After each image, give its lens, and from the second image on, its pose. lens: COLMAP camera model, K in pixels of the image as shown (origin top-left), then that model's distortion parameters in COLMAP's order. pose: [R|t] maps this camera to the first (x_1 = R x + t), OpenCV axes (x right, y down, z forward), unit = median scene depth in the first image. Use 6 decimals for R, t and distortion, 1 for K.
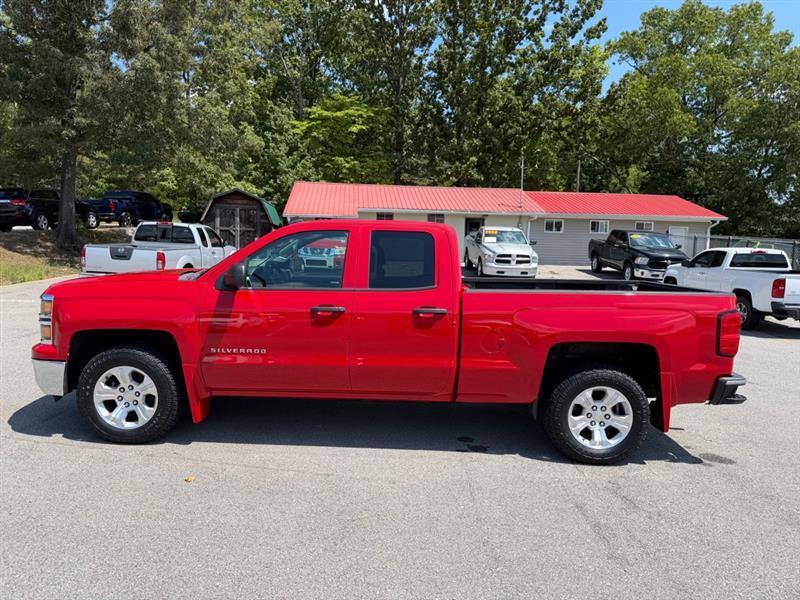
lens RADIAL K [[568.4, 0, 404.1], [0, 568.4, 293.4], [0, 0, 1]] dist [0.022095, -0.038844]
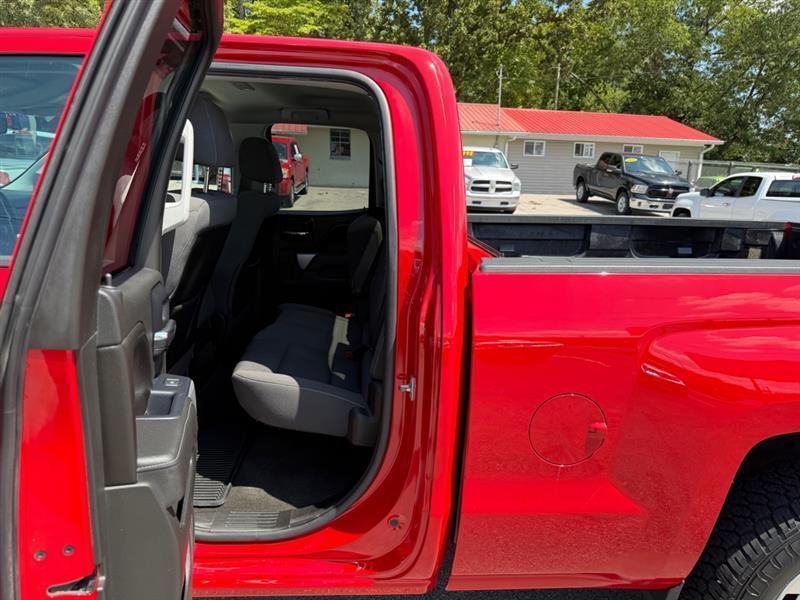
lens RADIAL K [[568.4, 0, 406.2], [0, 568.4, 303.2], [0, 0, 1]] dist [0.022095, -0.038844]
pose [[0.997826, -0.006920, 0.065537, 0.006204], [-0.002398, 0.990001, 0.141041, -0.005006], [-0.065858, -0.140892, 0.987832, 0.106510]]
